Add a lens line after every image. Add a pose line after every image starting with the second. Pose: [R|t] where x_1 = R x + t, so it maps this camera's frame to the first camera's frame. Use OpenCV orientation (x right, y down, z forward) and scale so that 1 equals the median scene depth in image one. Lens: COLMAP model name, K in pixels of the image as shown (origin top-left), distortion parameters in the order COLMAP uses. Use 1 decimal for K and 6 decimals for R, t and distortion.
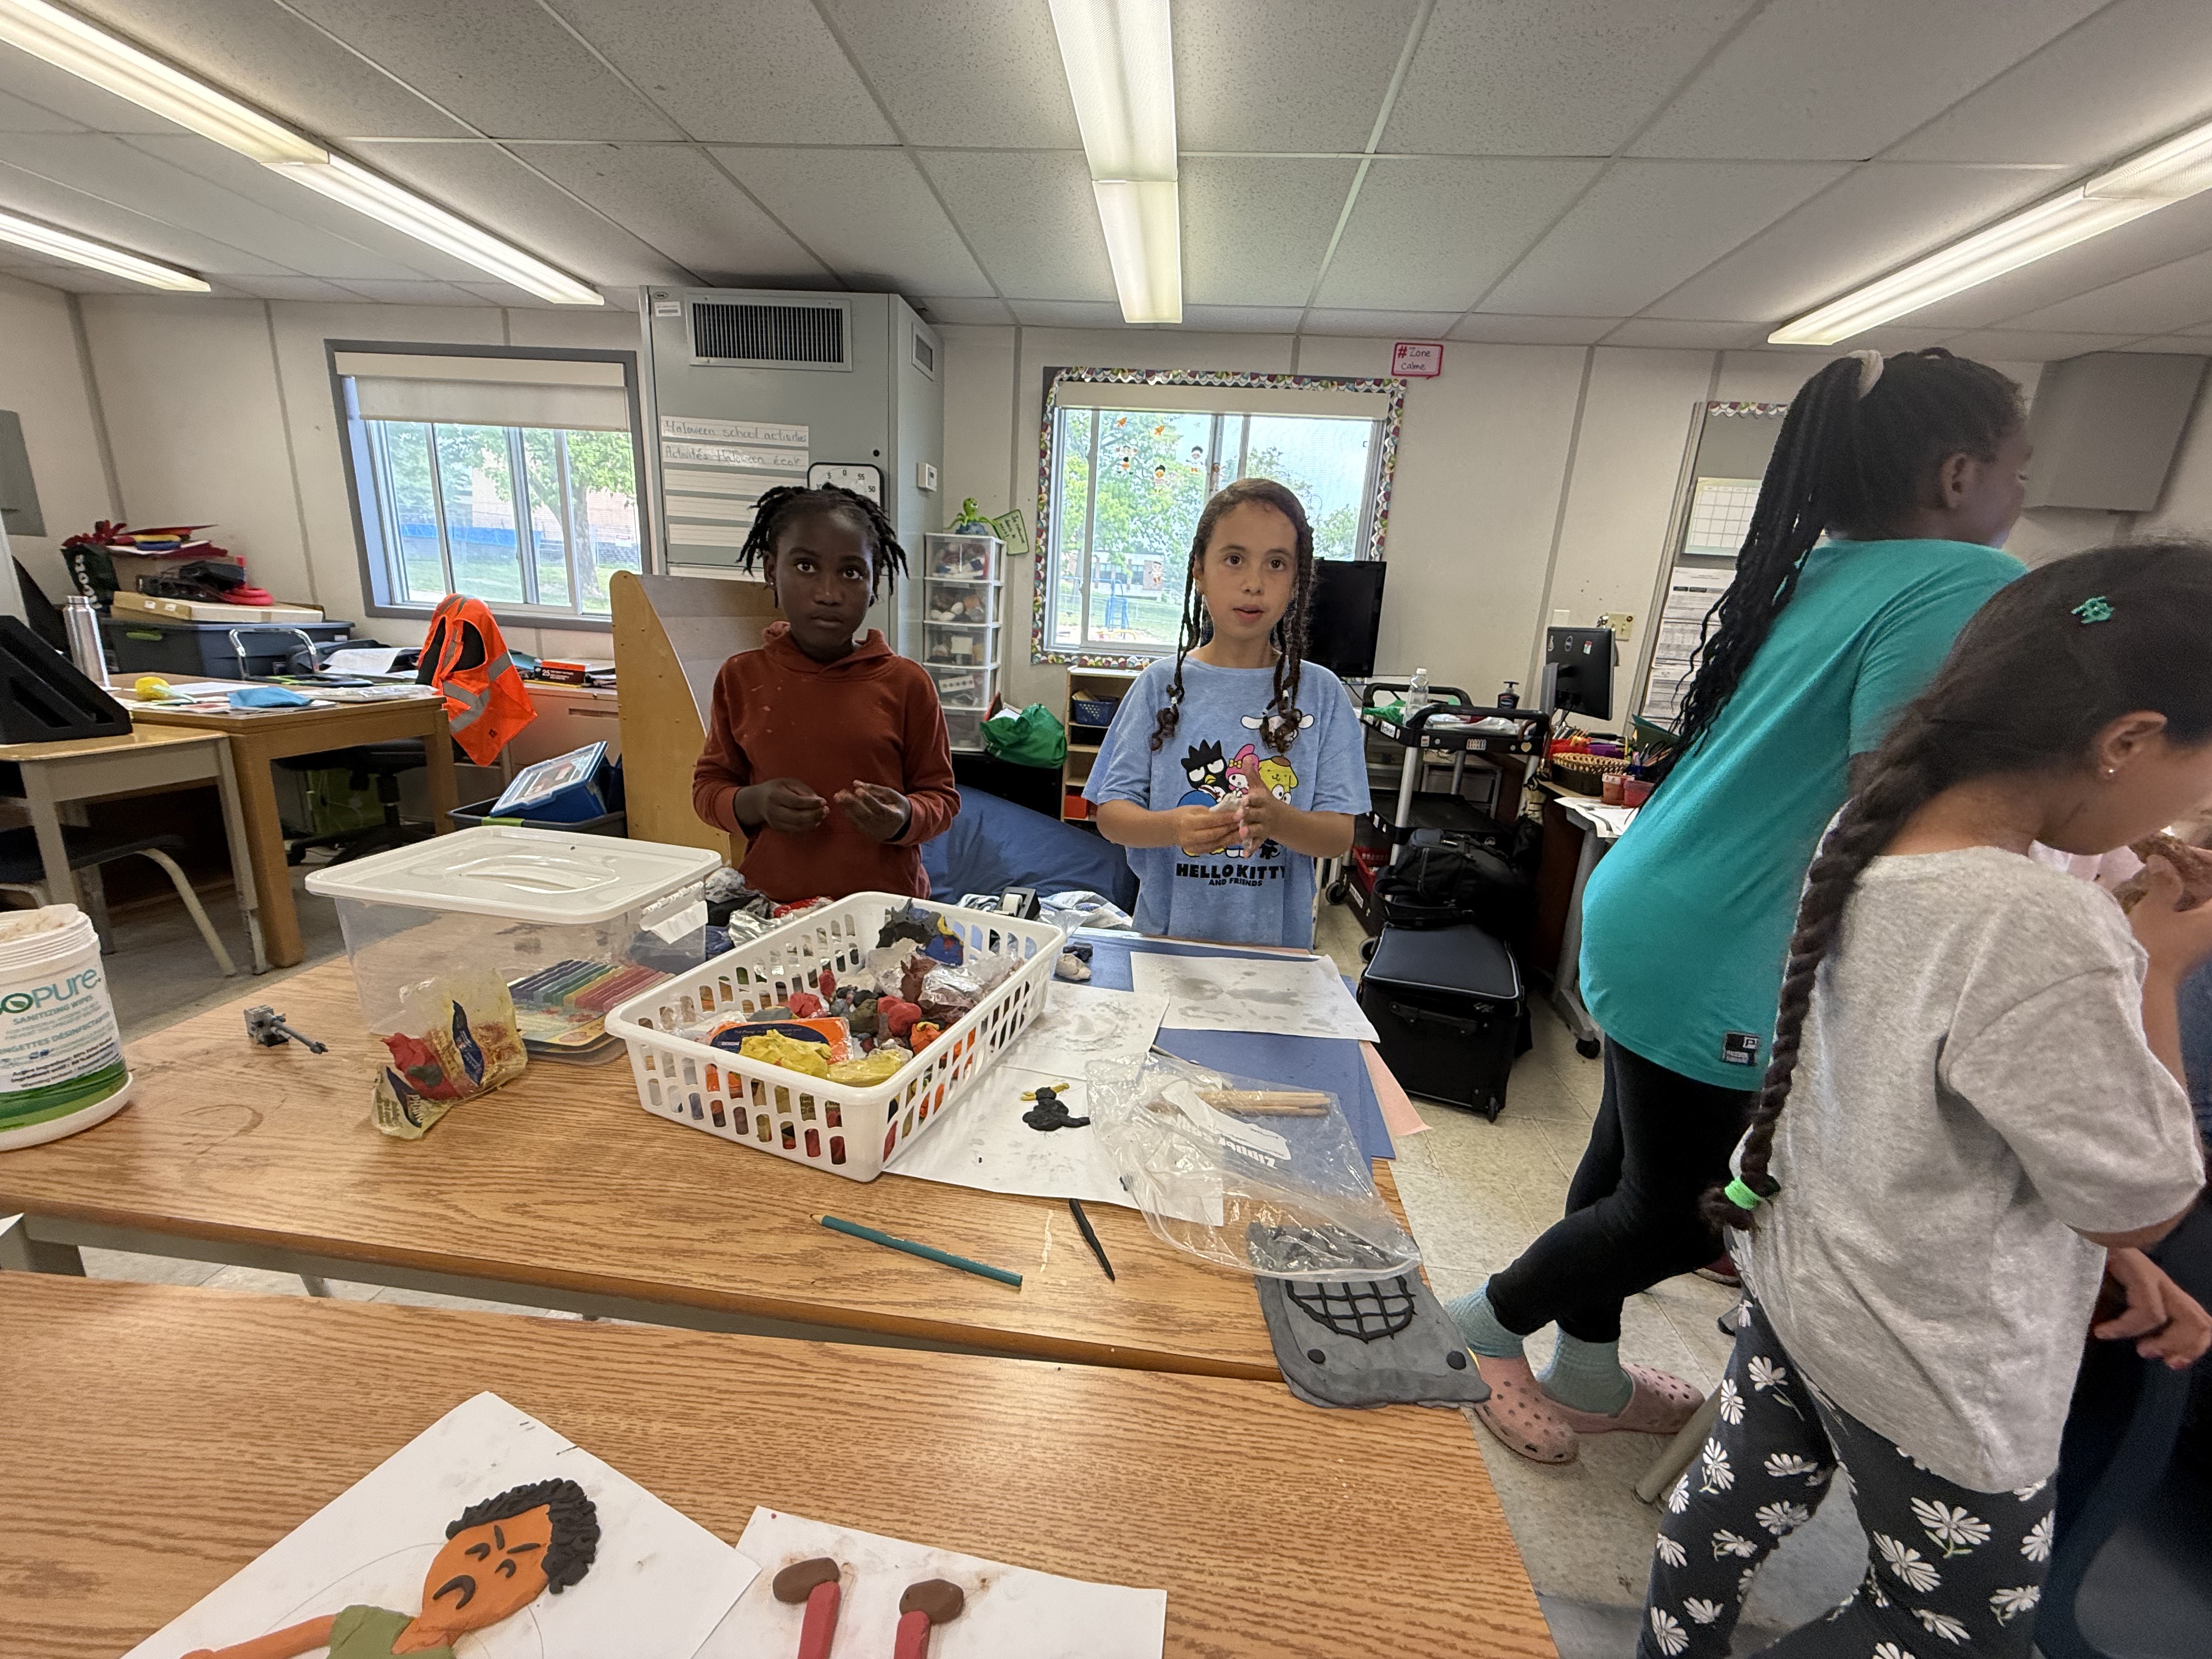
lens RADIAL K [[892.7, 0, 1099.1], [0, 892.7, 825.2], [0, 0, 1]] dist [0.000752, 0.000354]
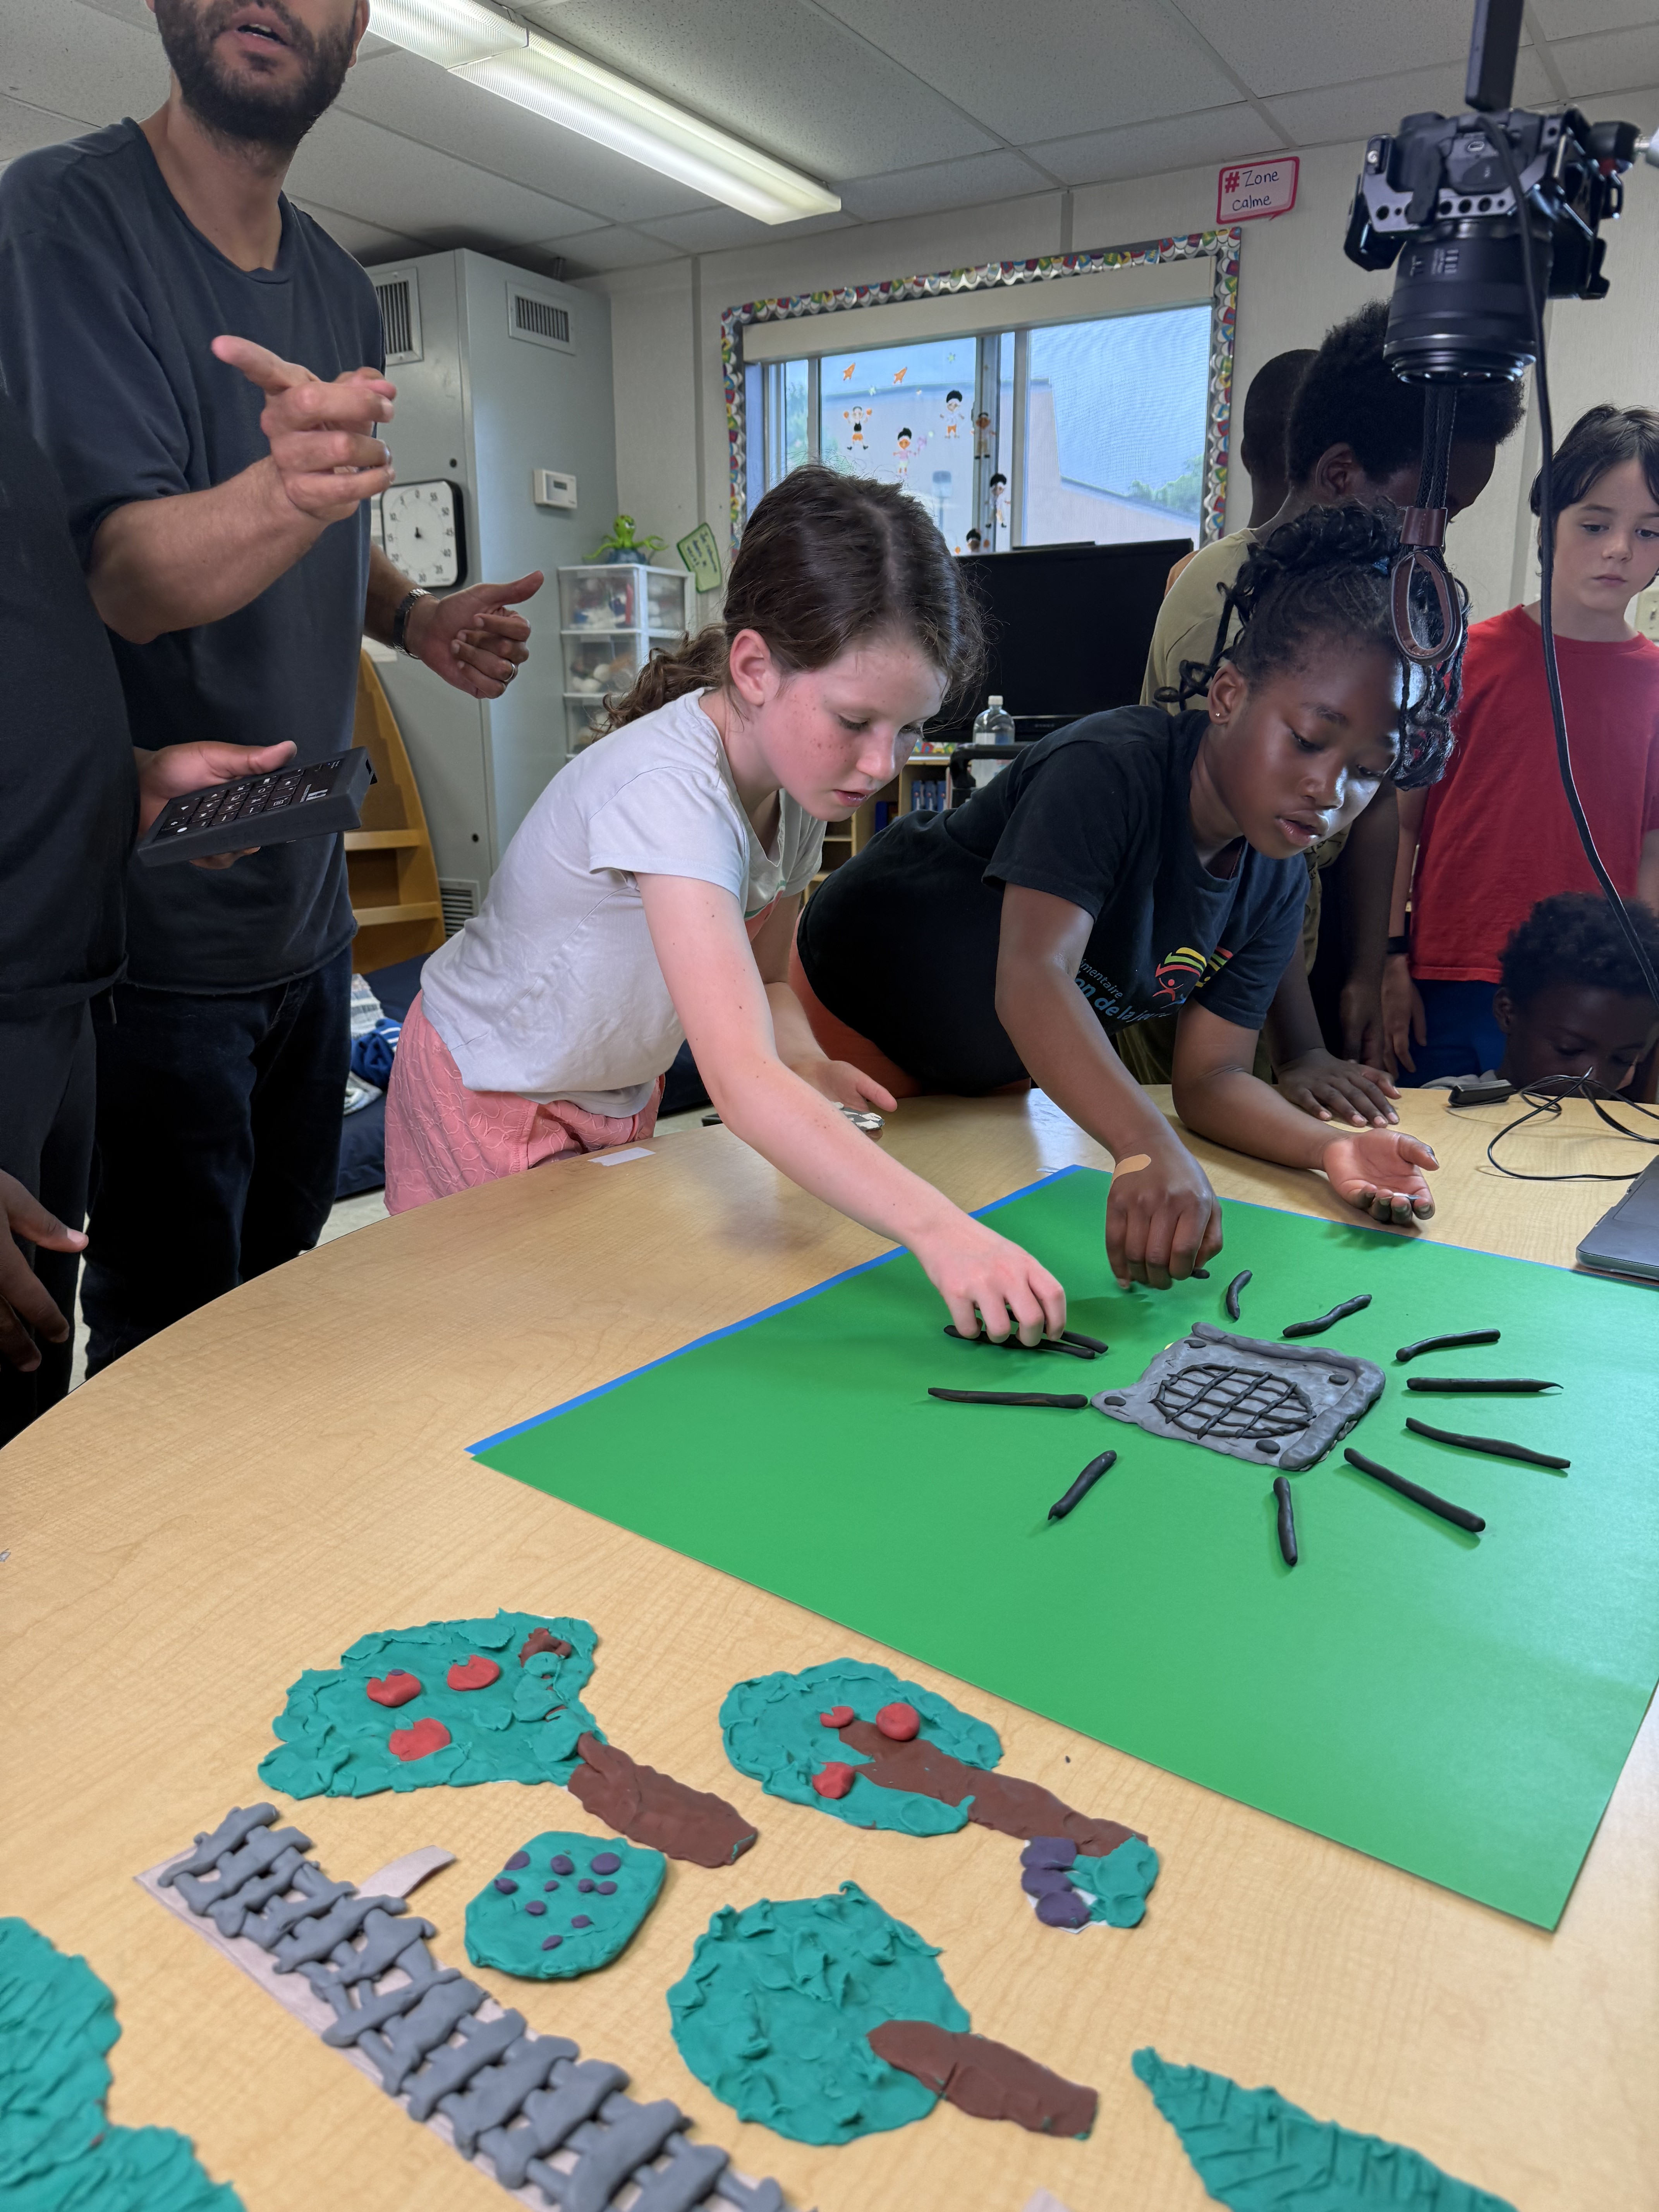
lens RADIAL K [[1589.3, 0, 845.5], [0, 1589.3, 1108.2], [0, 0, 1]] dist [0.015158, -0.022382]
pose [[0.902773, 0.046370, -0.427612, 0.570427], [-0.055464, 0.998422, -0.008827, 0.101496], [0.426527, 0.031686, 0.903920, -0.039697]]
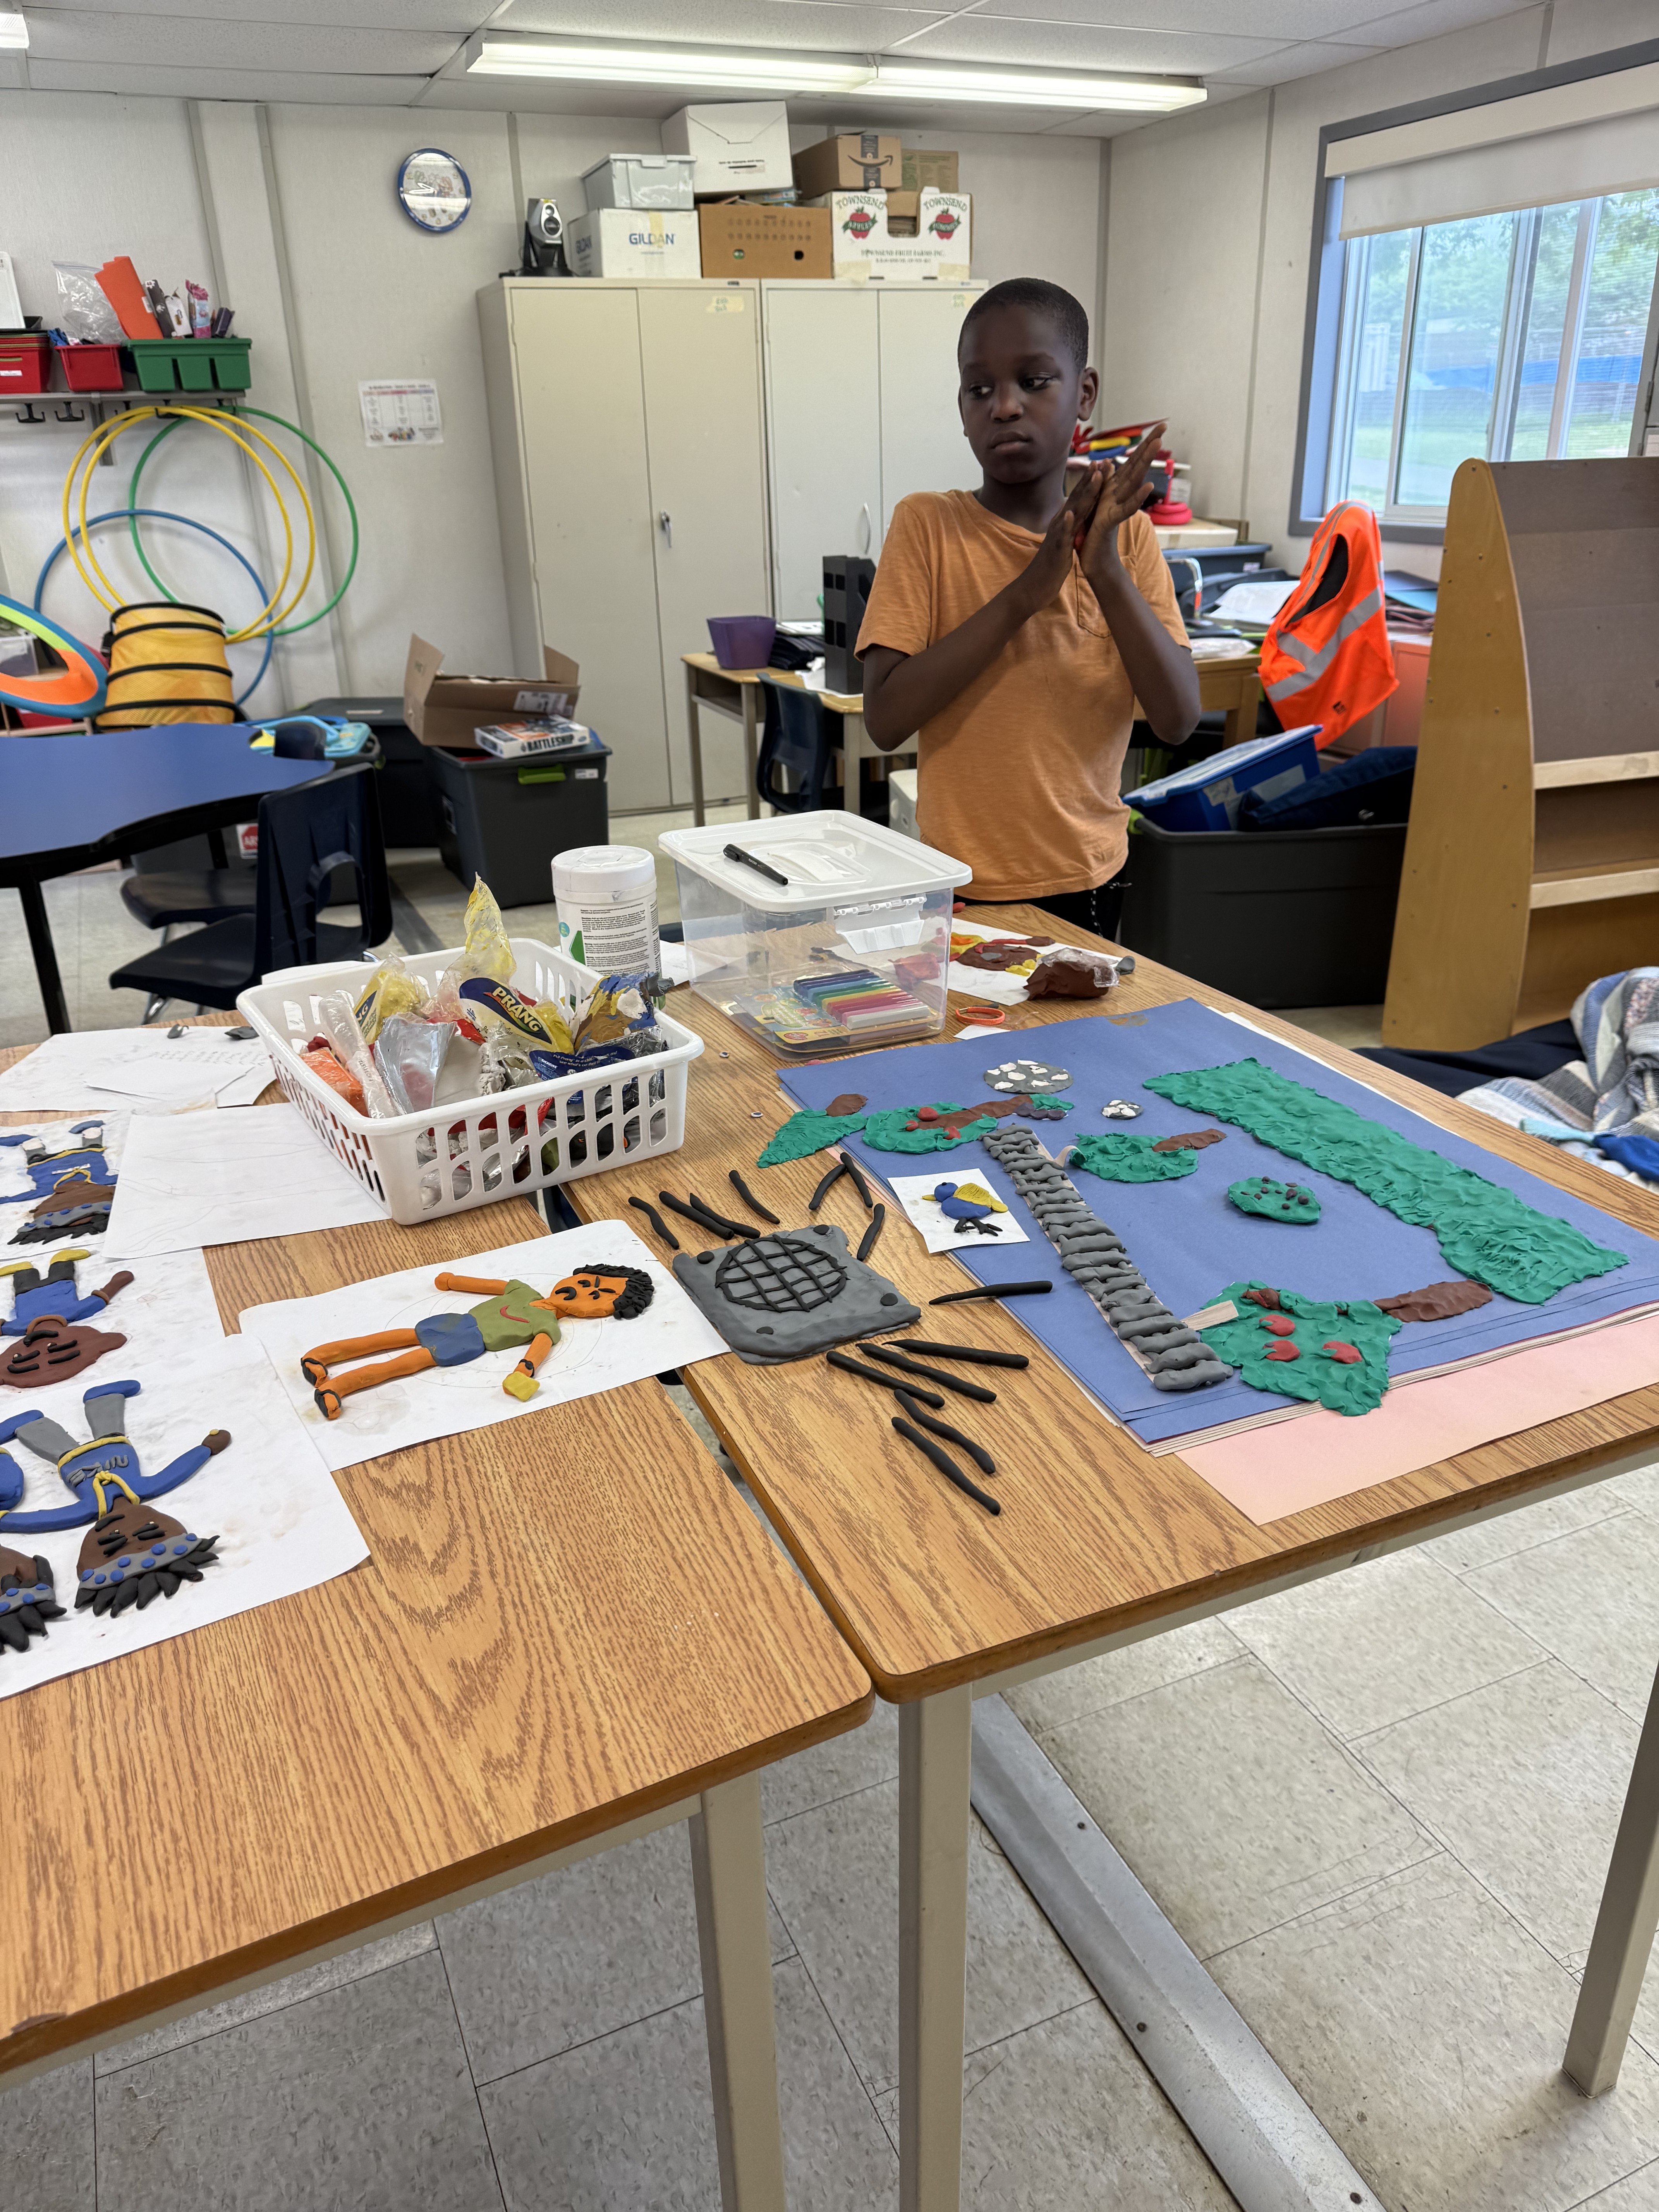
lens RADIAL K [[1589.3, 0, 807.9], [0, 1589.3, 1105.7], [0, 0, 1]] dist [0.015158, -0.022382]
pose [[0.487297, 0.272179, -0.829735, 0.201646], [-0.159709, 0.961936, 0.221749, -0.018927], [0.858507, 0.024459, 0.512218, 0.034494]]
